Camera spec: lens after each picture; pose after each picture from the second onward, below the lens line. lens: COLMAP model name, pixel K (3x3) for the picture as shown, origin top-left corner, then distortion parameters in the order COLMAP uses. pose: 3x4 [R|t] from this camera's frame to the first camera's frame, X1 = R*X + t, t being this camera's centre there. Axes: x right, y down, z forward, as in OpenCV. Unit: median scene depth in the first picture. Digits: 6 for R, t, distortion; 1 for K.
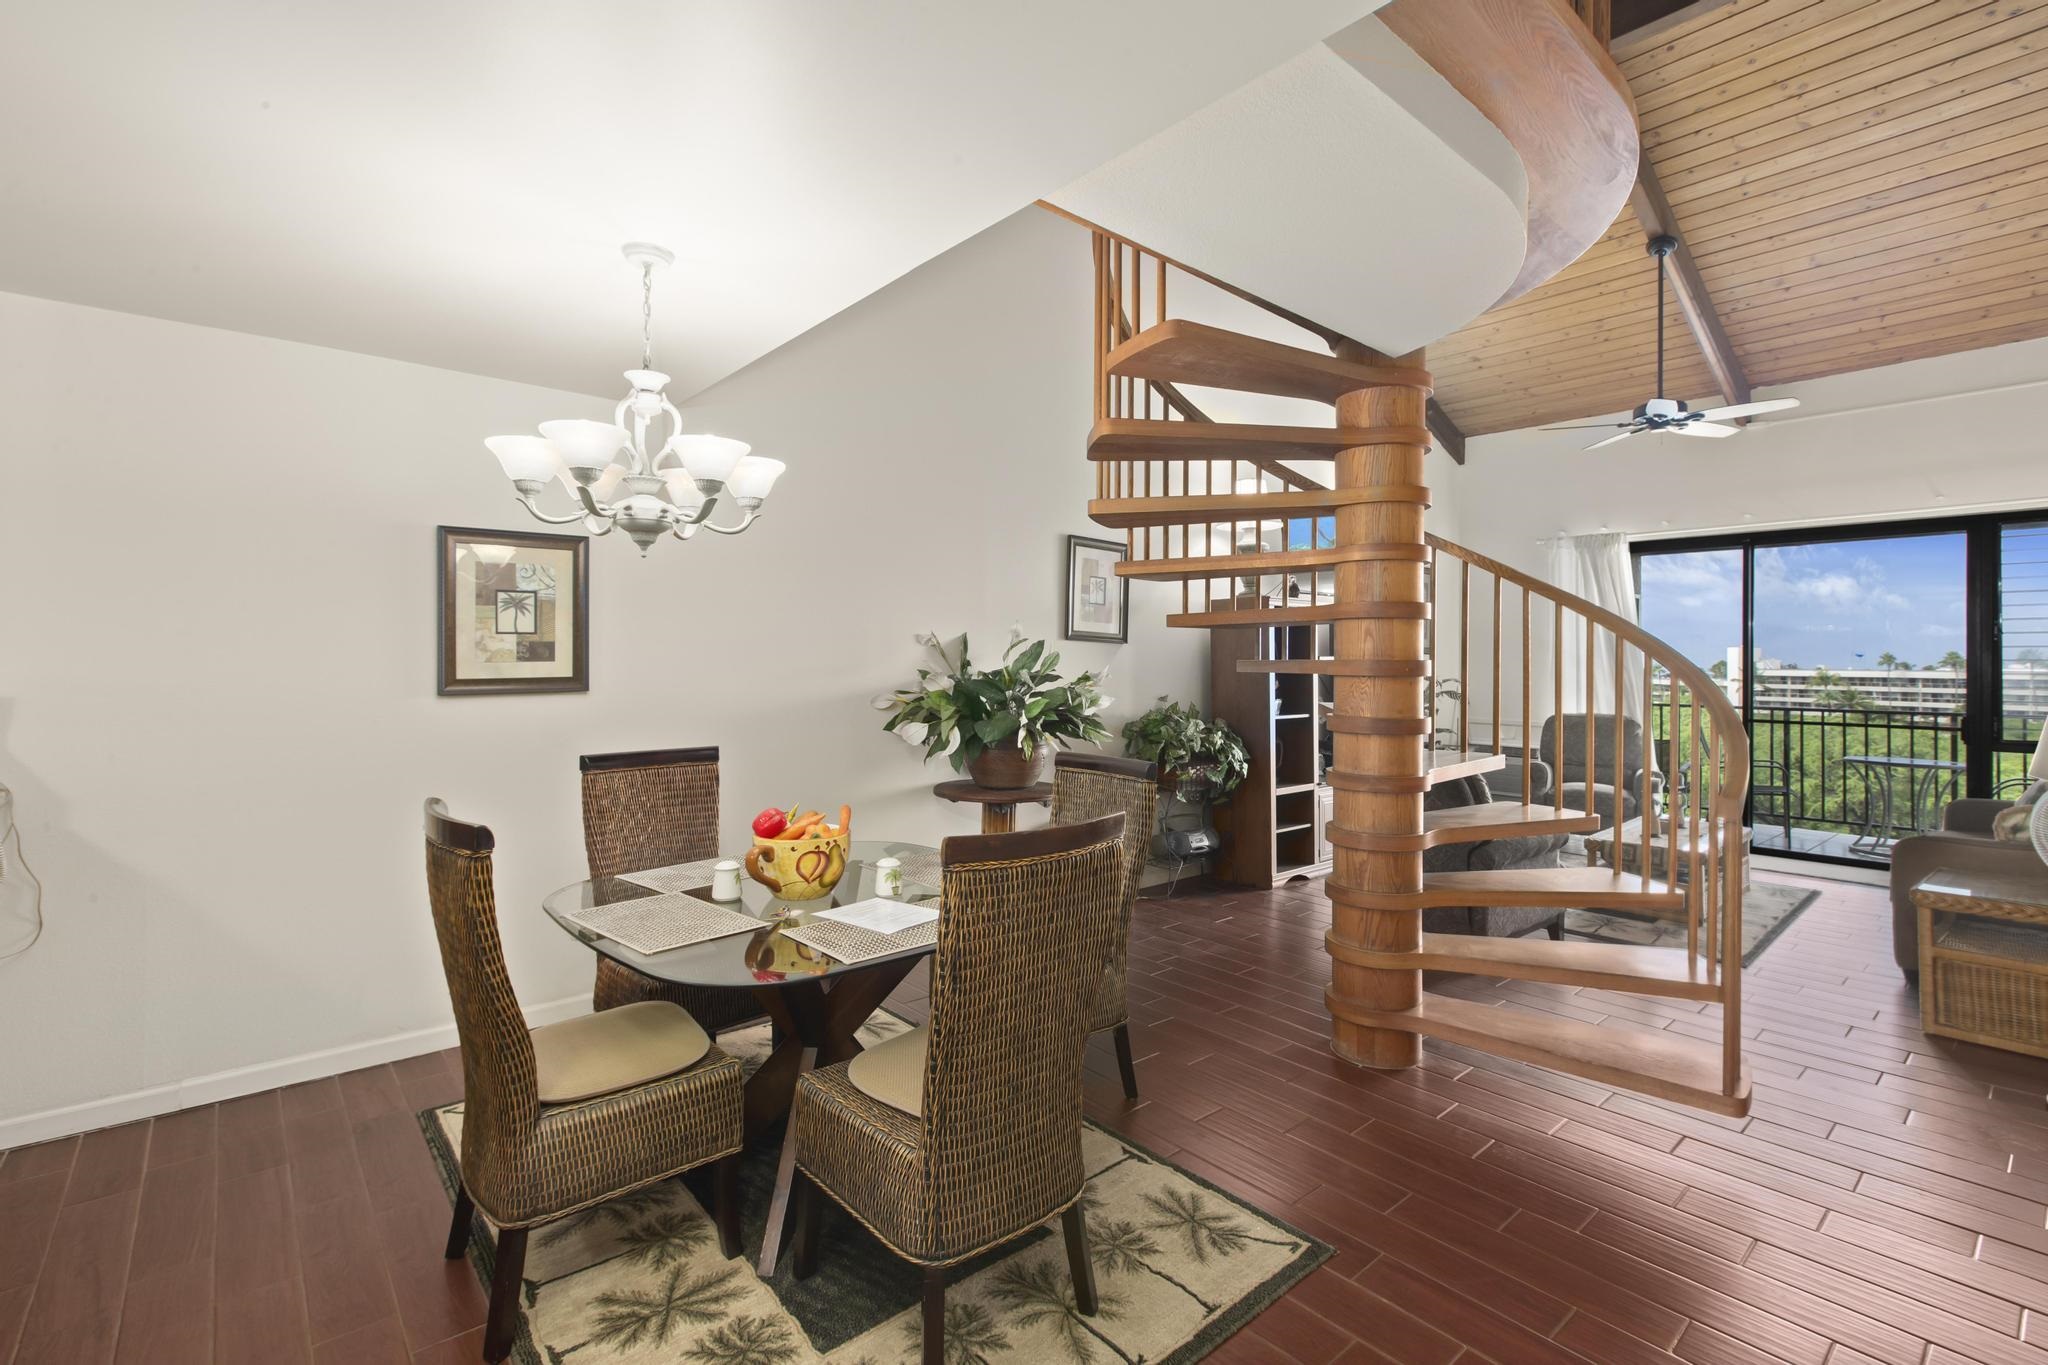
lens RADIAL K [[913.6, 0, 1023.7], [0, 913.6, 650.3], [0, 0, 1]] dist [-0.001153, -0.003341]
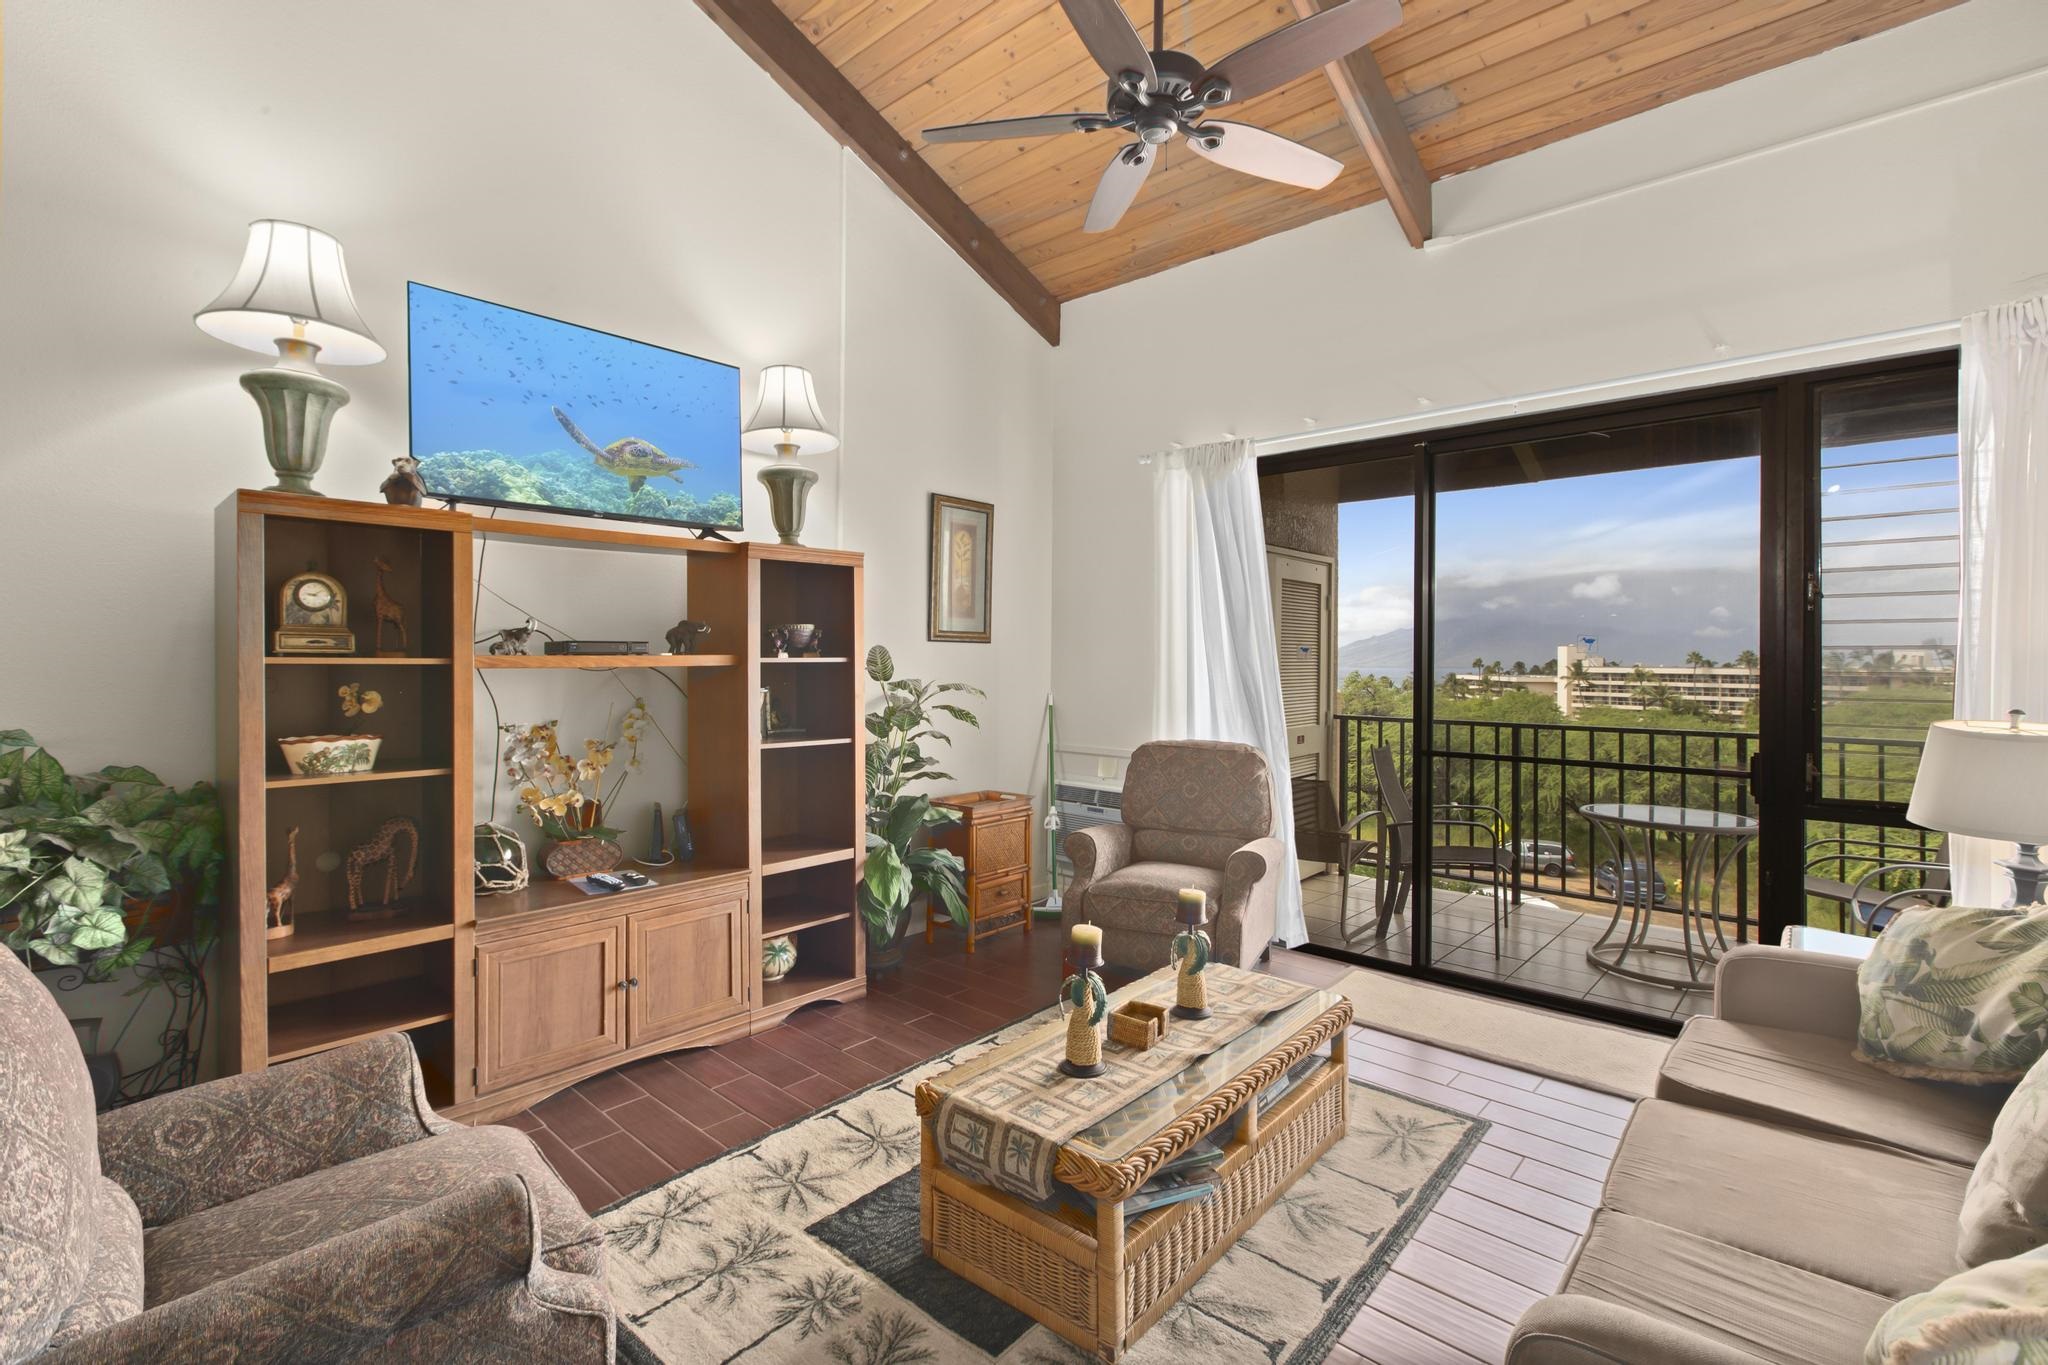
lens RADIAL K [[935.3, 0, 1015.9], [0, 935.3, 657.5], [0, 0, 1]] dist [0.000932, -0.000088]
pose [[0.991230, -0.002612, 0.132122, 0.444270], [0.001545, 0.999965, 0.008179, 0.010707], [-0.132139, -0.007903, 0.991200, 0.430667]]
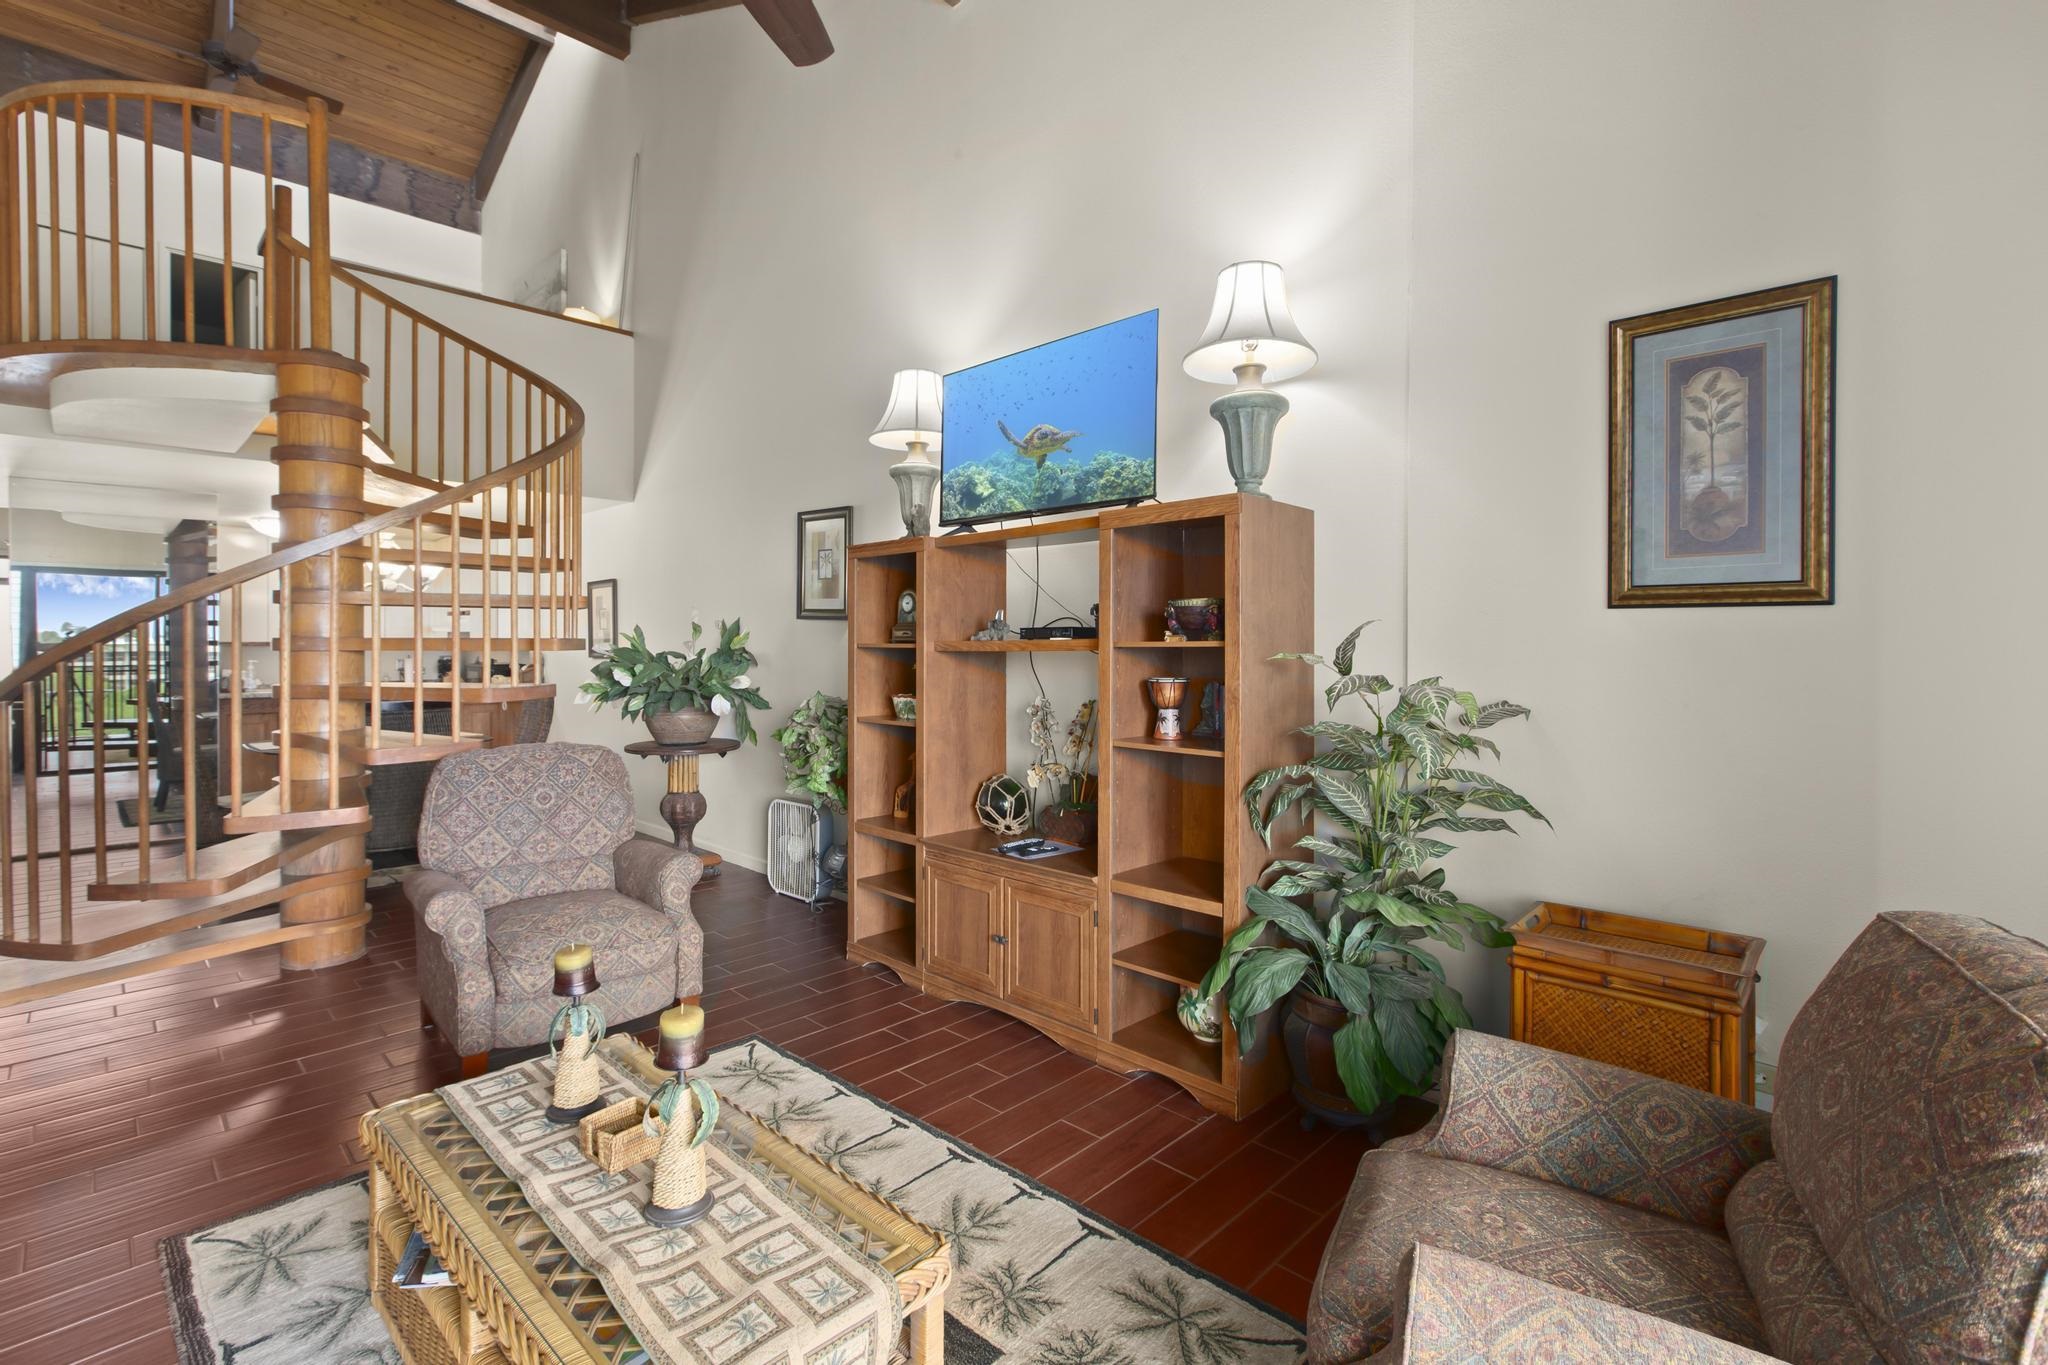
lens RADIAL K [[935.3, 0, 1015.9], [0, 935.3, 657.5], [0, 0, 1]] dist [0.000932, -0.000088]
pose [[0.090750, 0.006825, -0.995850, 0.966716], [0.004400, 0.999964, 0.007254, 0.022759], [0.995864, -0.005040, 0.090717, 1.053159]]
